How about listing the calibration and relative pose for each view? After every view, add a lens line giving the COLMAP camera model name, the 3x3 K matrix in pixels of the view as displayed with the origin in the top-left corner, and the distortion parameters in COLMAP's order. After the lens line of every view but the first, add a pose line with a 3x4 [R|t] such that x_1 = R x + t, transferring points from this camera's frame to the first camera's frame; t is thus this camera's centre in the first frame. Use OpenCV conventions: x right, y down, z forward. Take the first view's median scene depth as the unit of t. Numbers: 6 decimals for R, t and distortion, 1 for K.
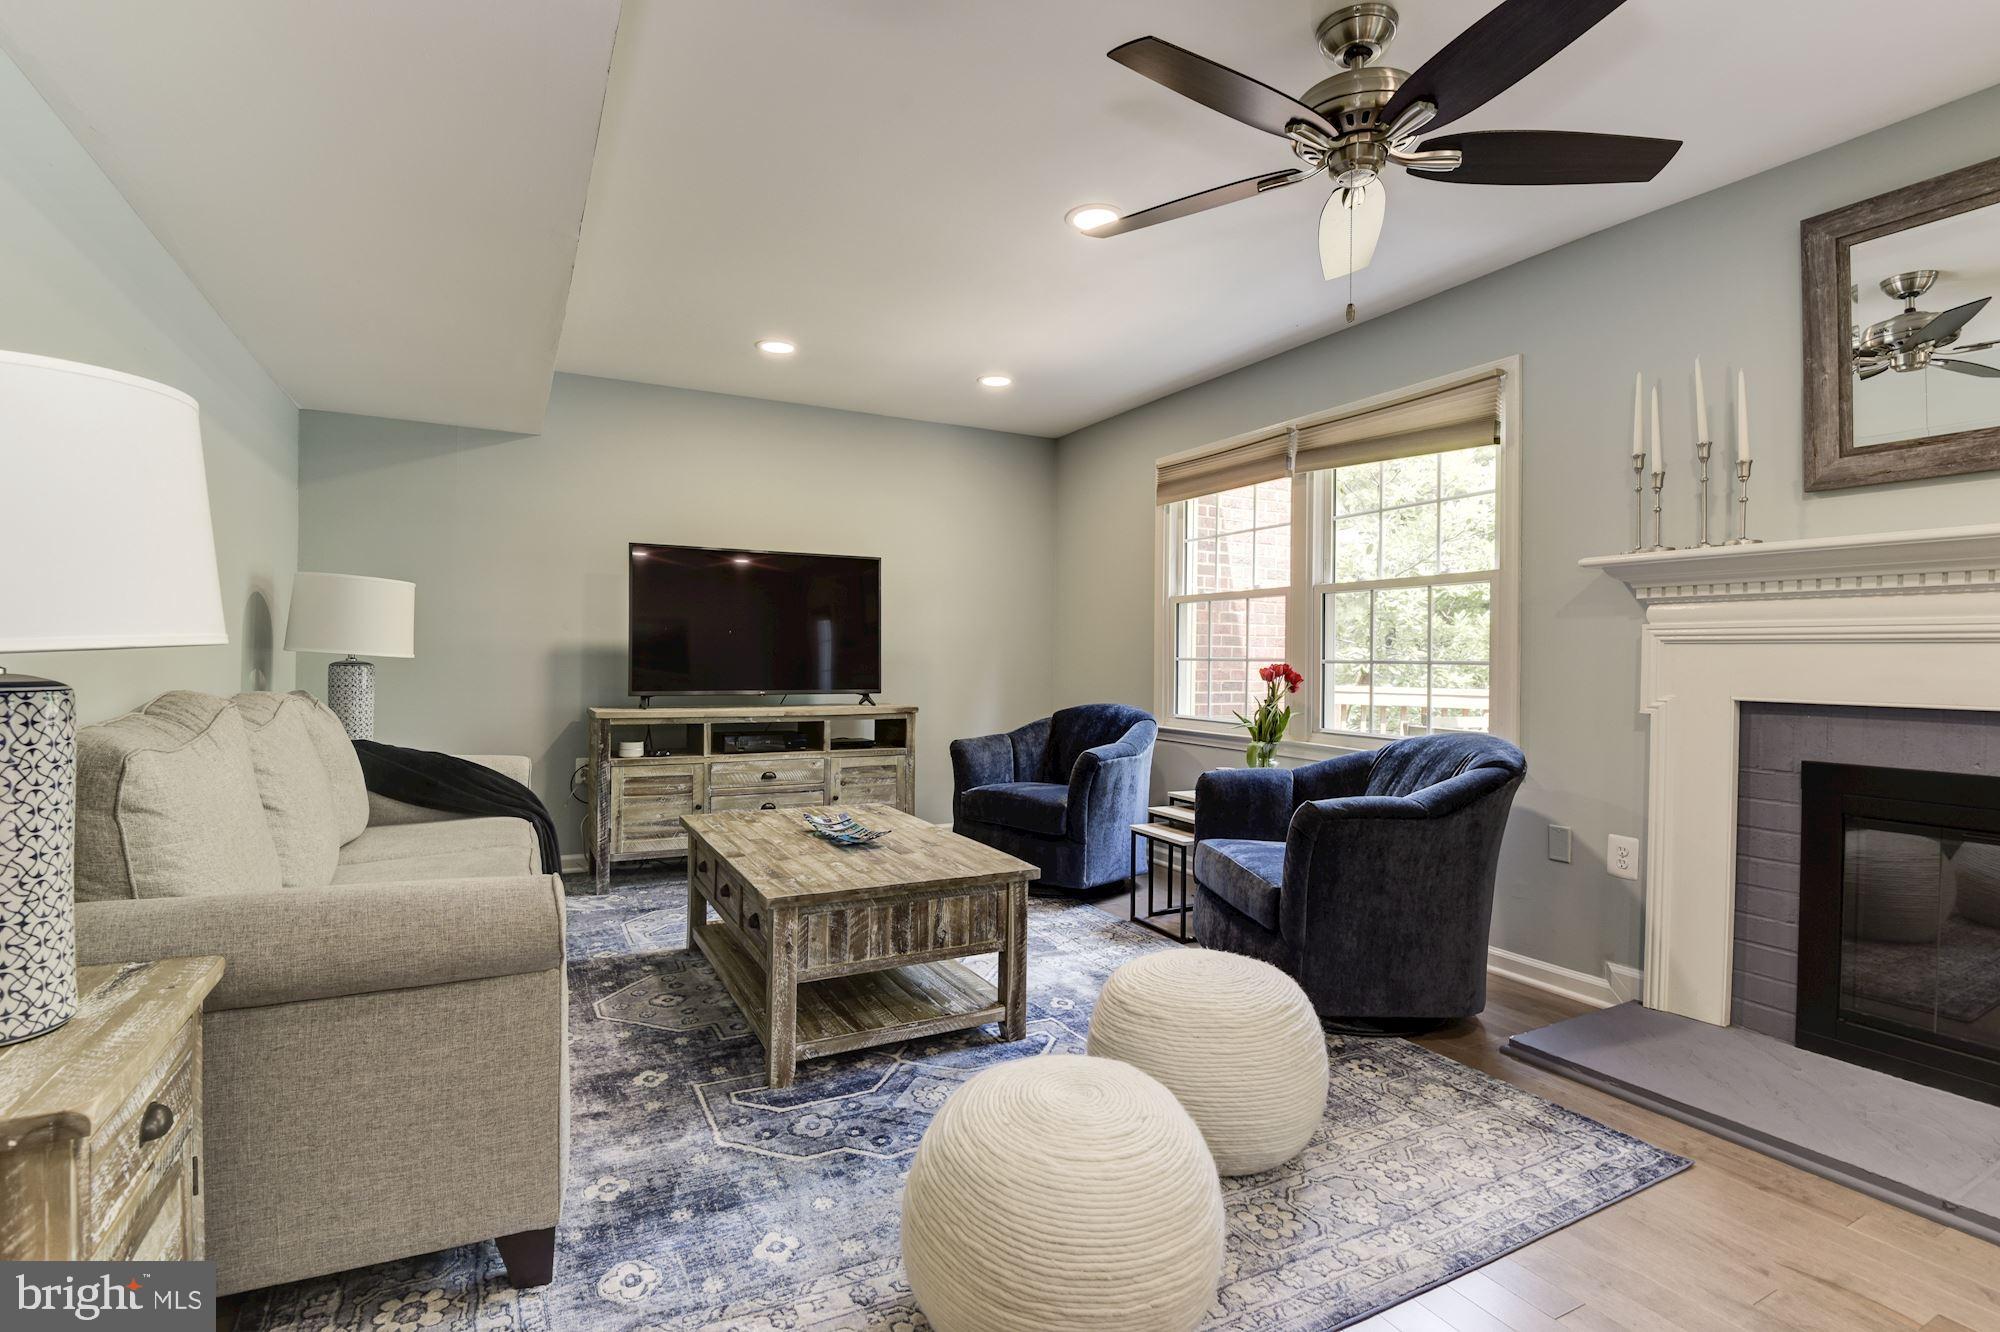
lens RADIAL K [[937.4, 0, 991.1], [0, 937.4, 659.7], [0, 0, 1]] dist [-0.003695, -0.013280]
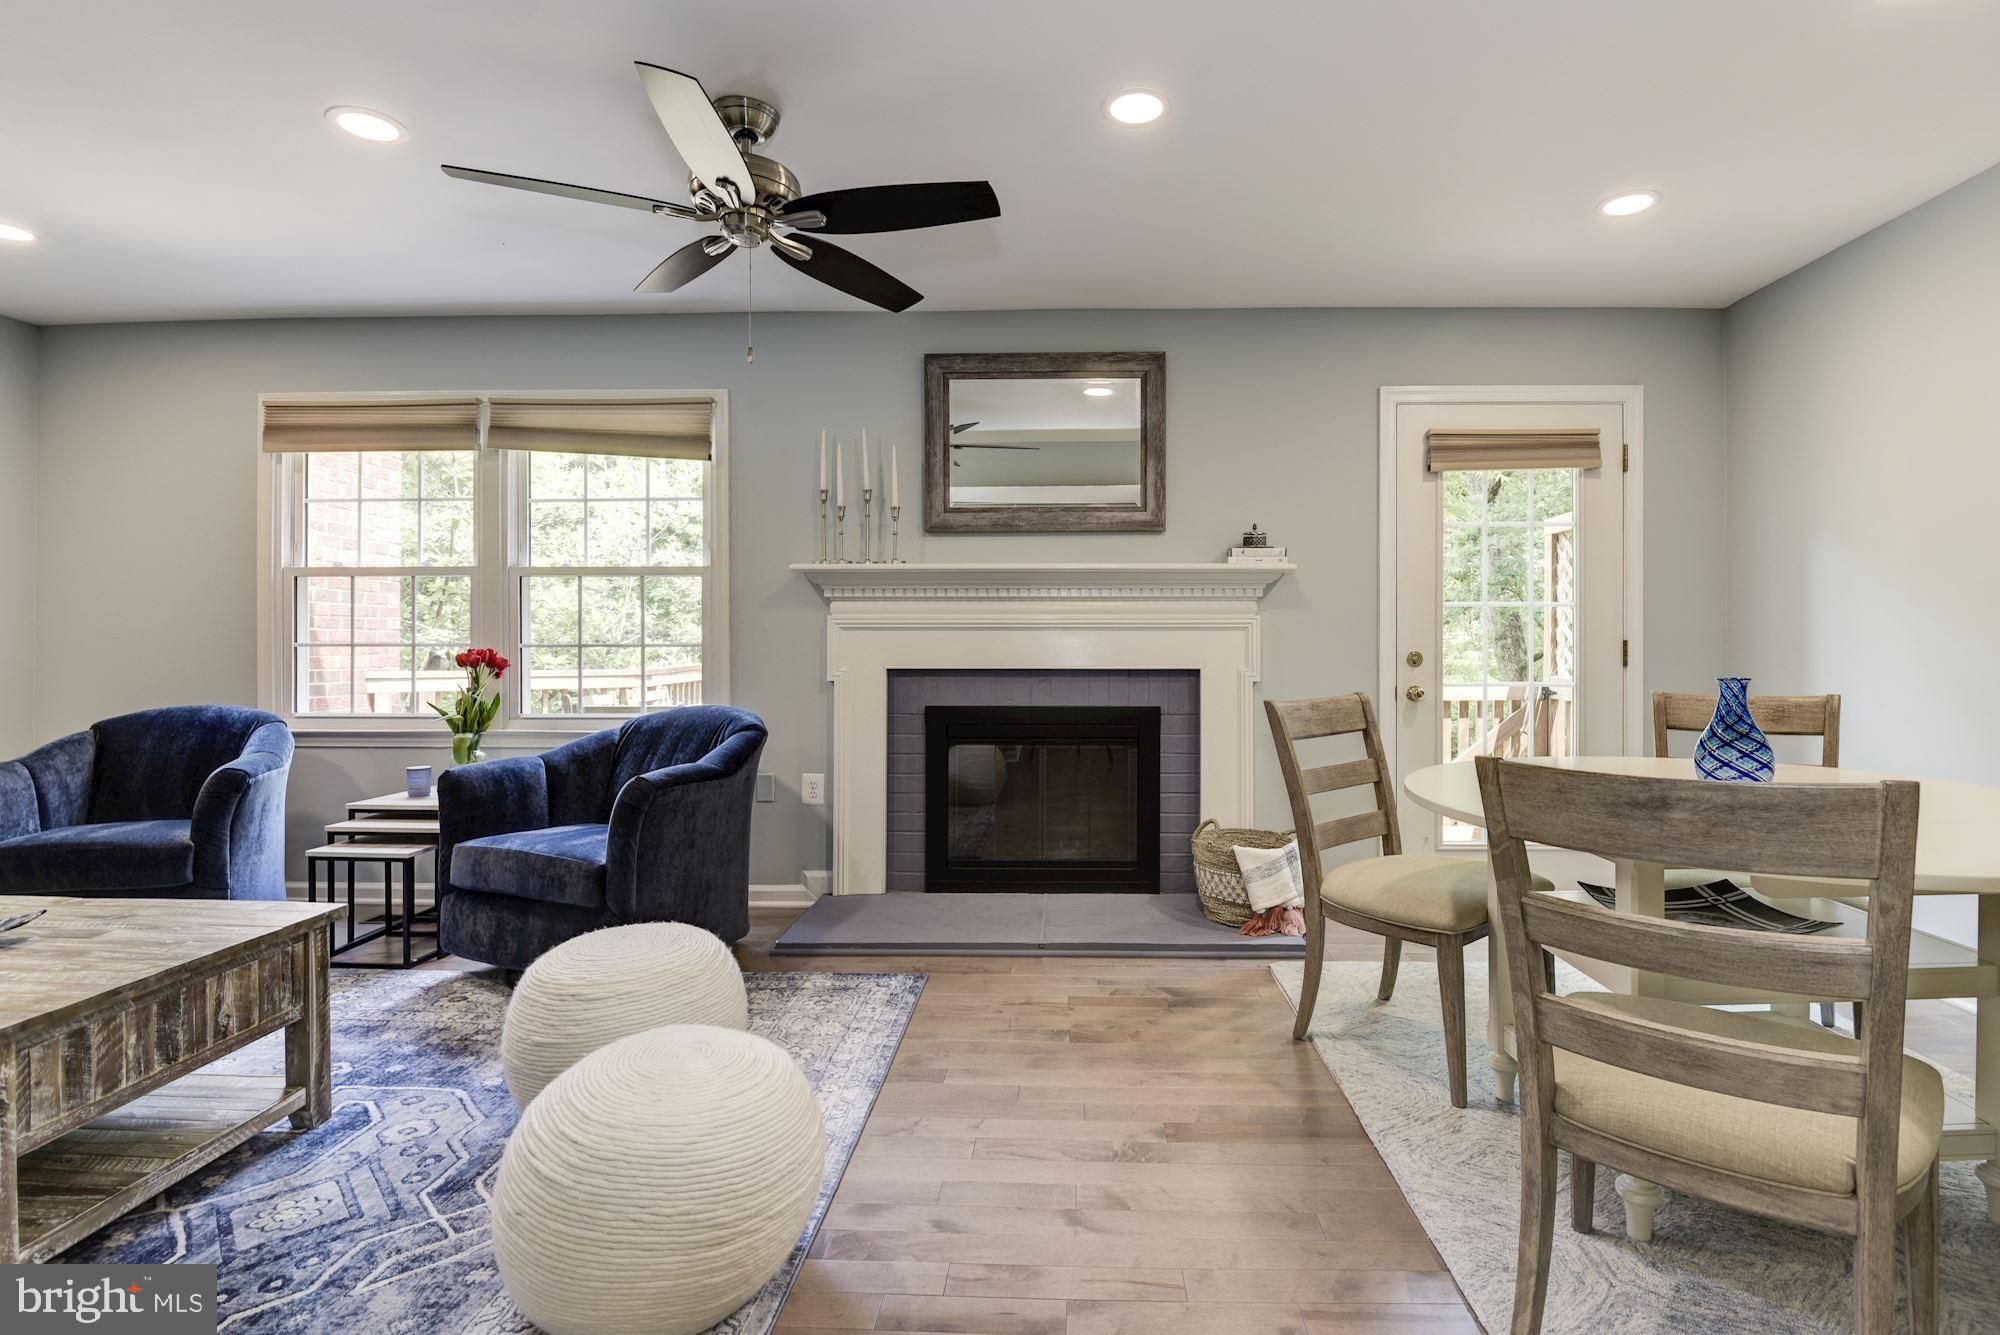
lens RADIAL K [[944.7, 0, 1046.0], [0, 944.7, 647.8], [0, 0, 1]] dist [0.000812, -0.015334]
pose [[0.473798, -0.015992, 0.880488, -0.390311], [0.008959, 0.999871, 0.013339, -0.007137], [-0.880588, 0.001568, 0.473880, 0.073438]]
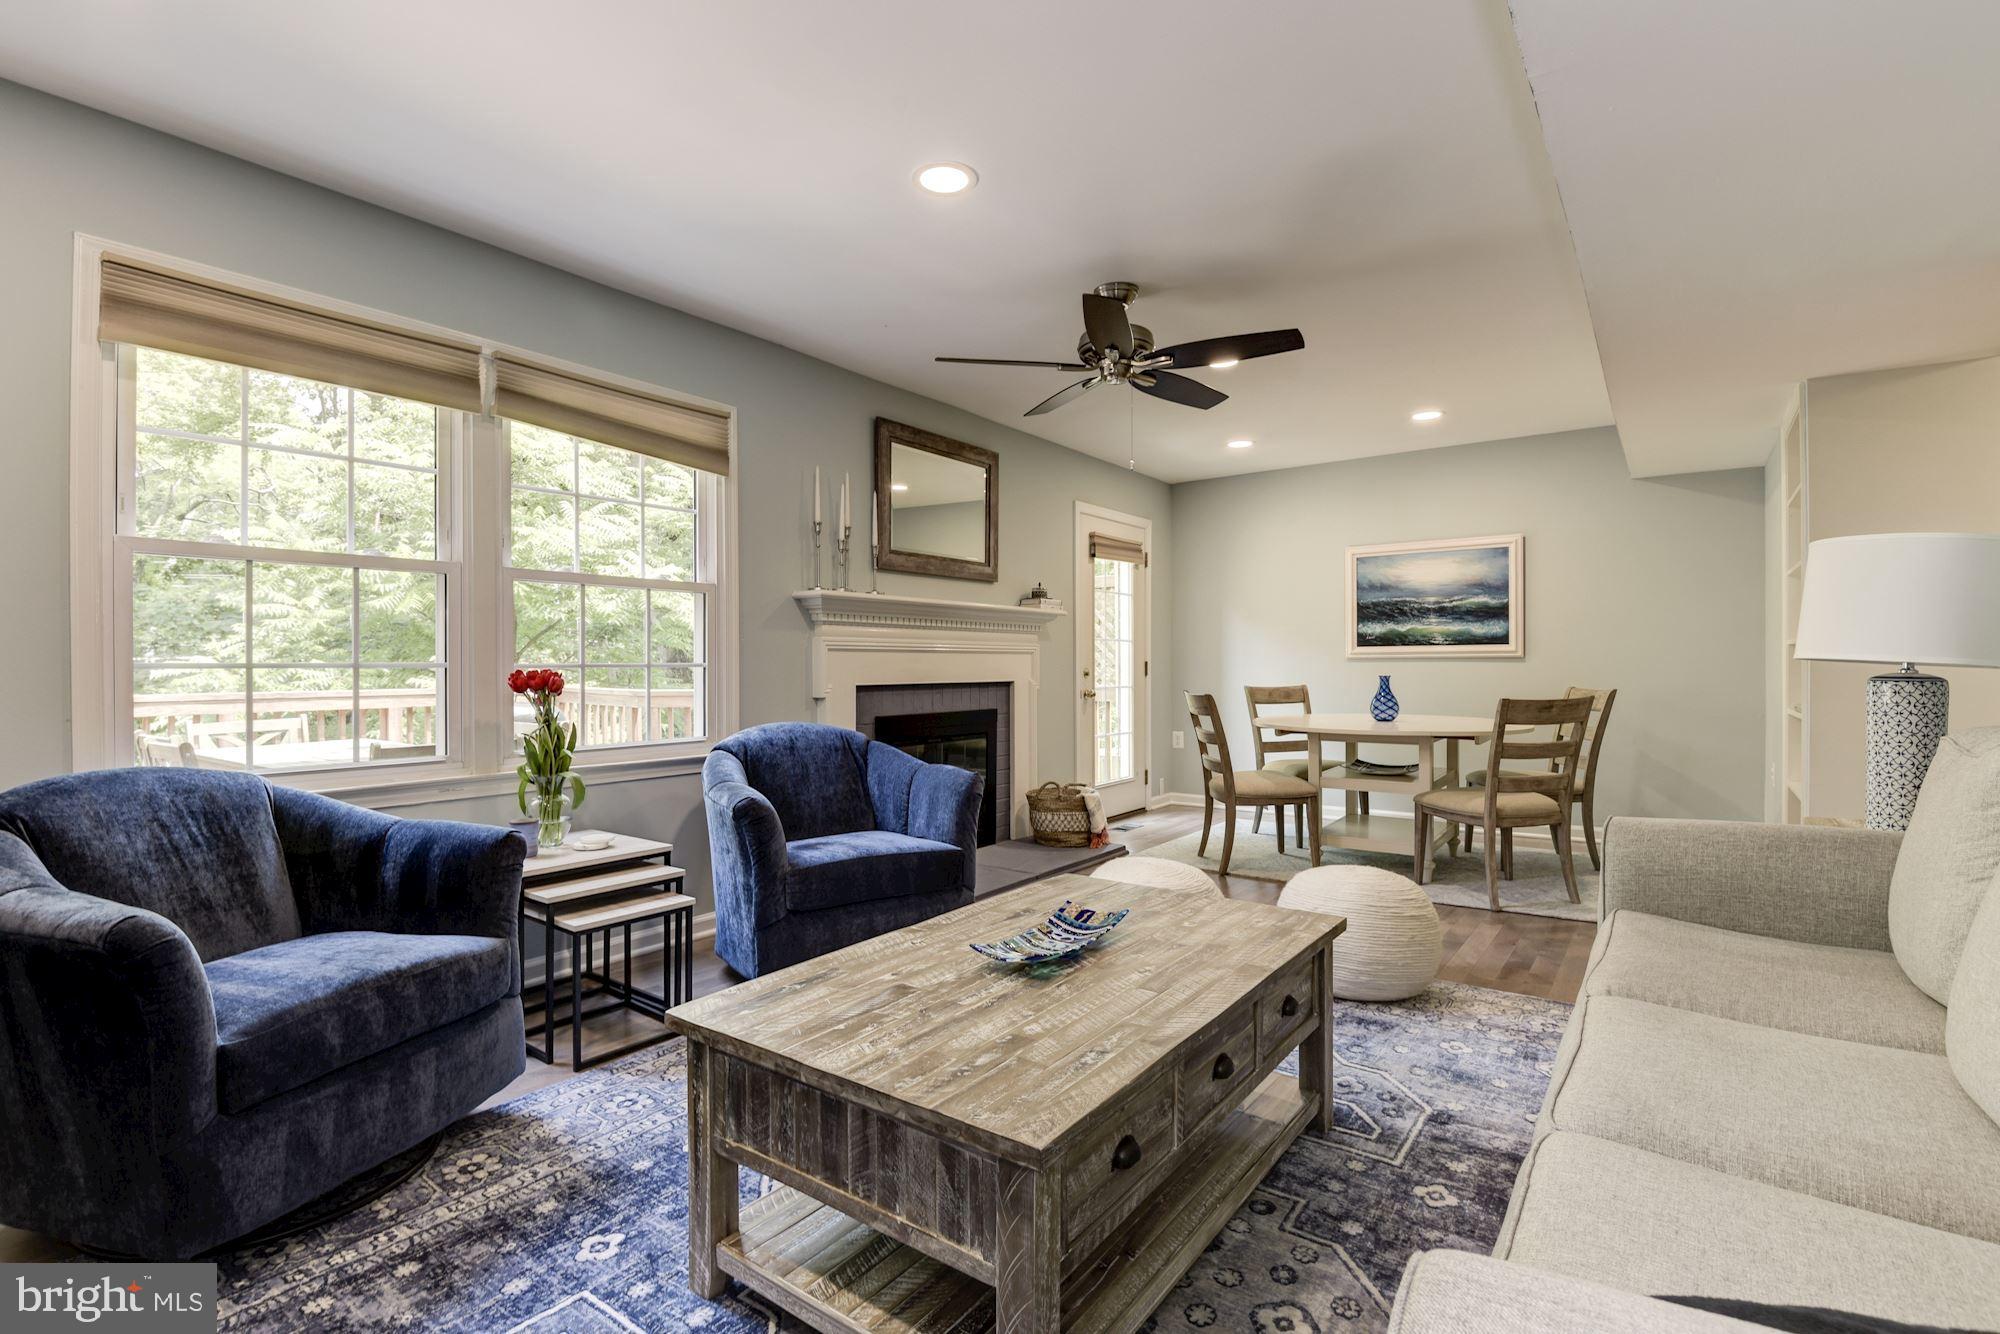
lens RADIAL K [[929.4, 0, 1000.0], [0, 929.4, 667.0], [0, 0, 1]] dist [0.001404, 0.000076]
pose [[-0.452067, -0.014910, 0.891859, -0.803925], [0.000001, 0.999860, 0.016716, -0.017024], [-0.891984, 0.007558, -0.452004, 1.512263]]
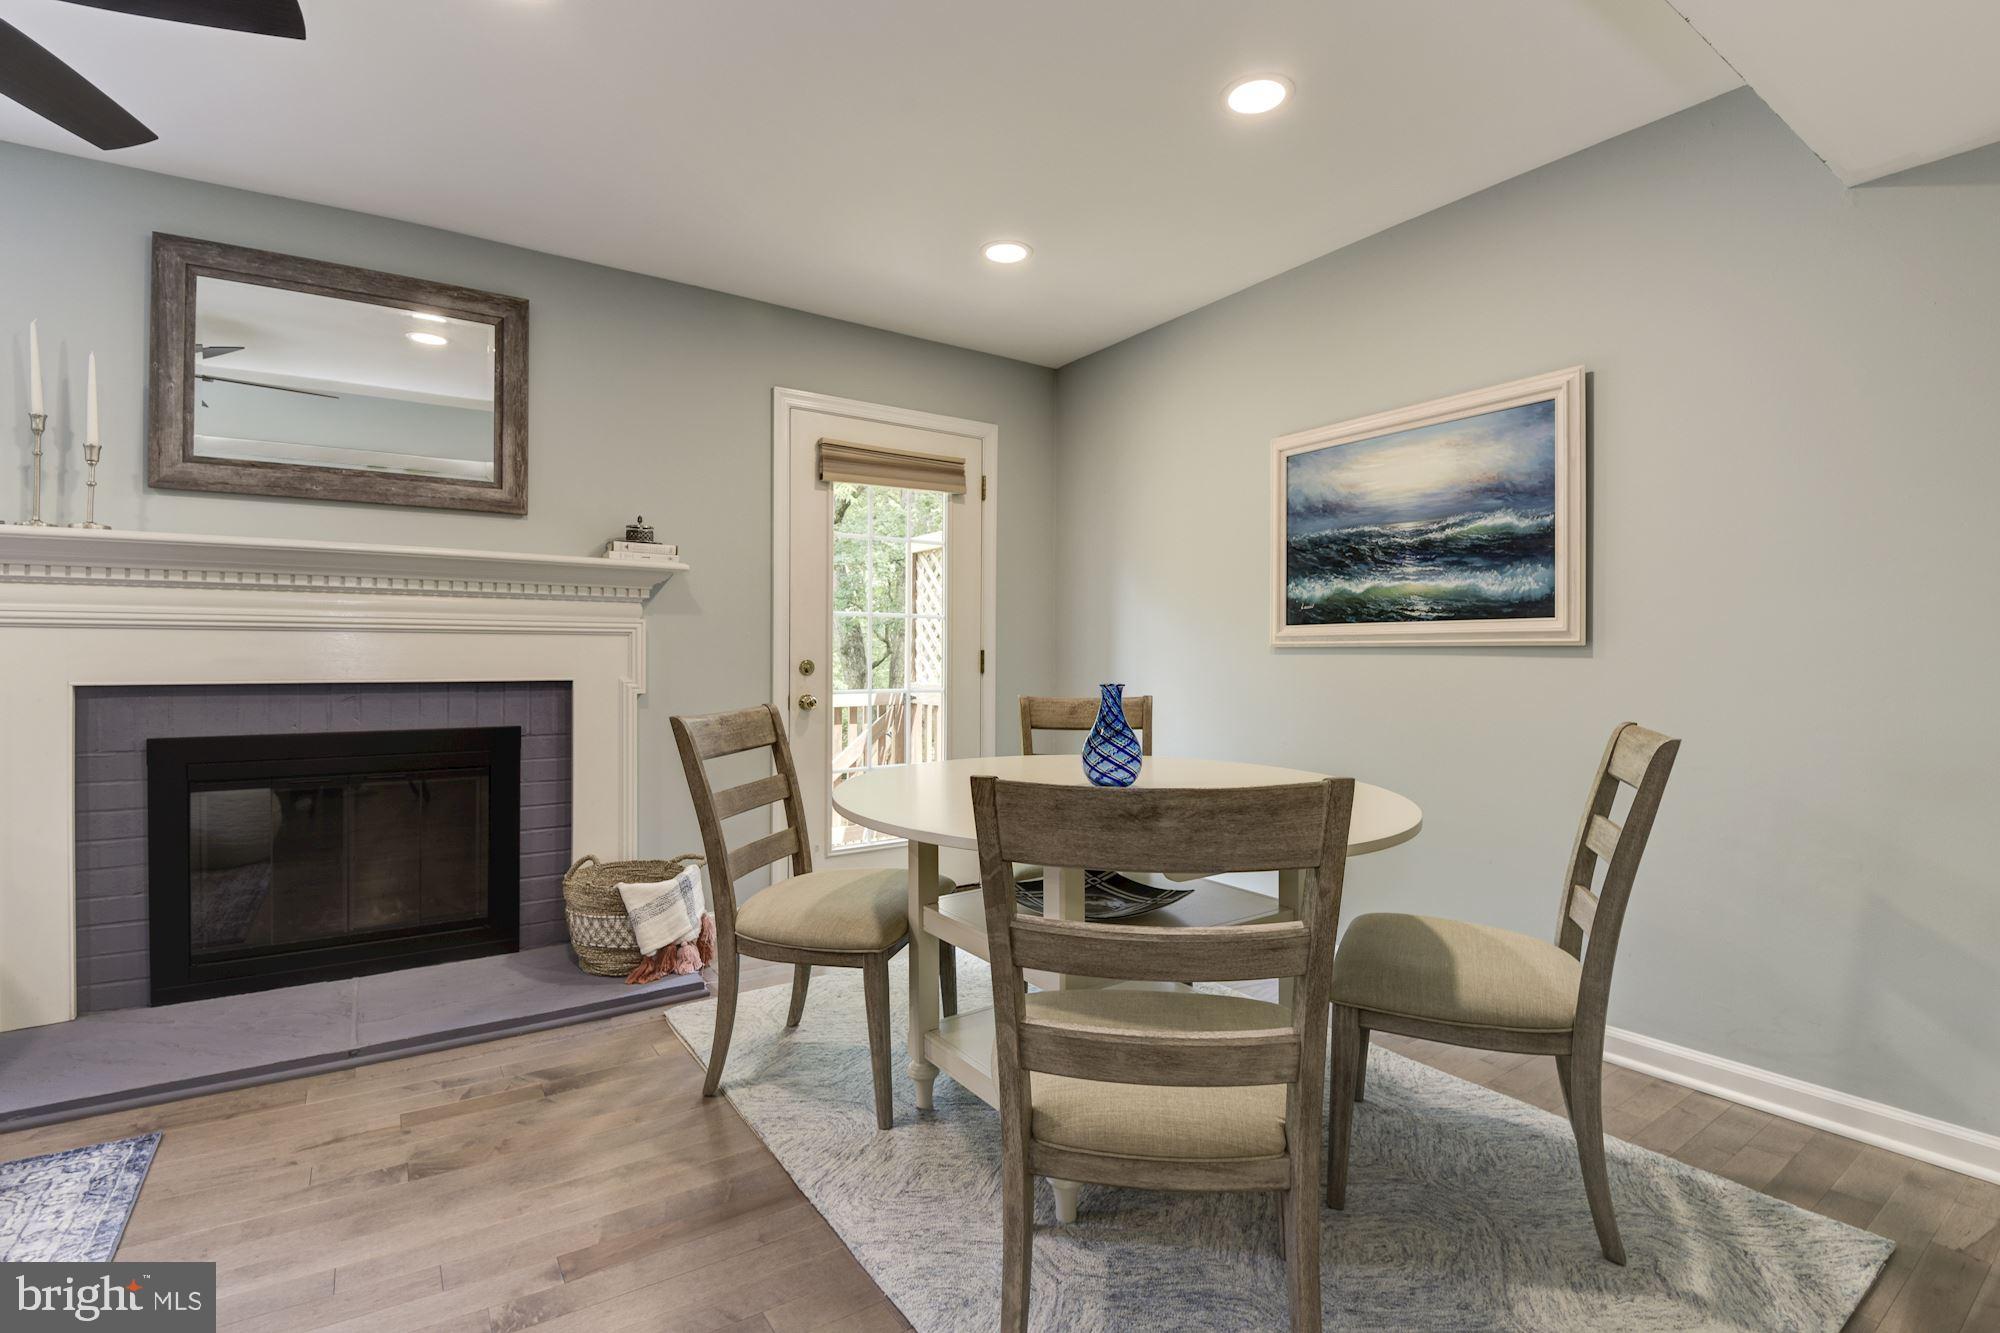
lens RADIAL K [[927.2, 0, 999.1], [0, 927.2, 658.1], [0, 0, 1]] dist [0.000513, -0.018114]
pose [[-0.133915, -0.017967, 0.990830, -0.279006], [-0.003340, 0.999838, 0.017679, -0.005535], [-0.990987, -0.000941, -0.133953, 0.161727]]
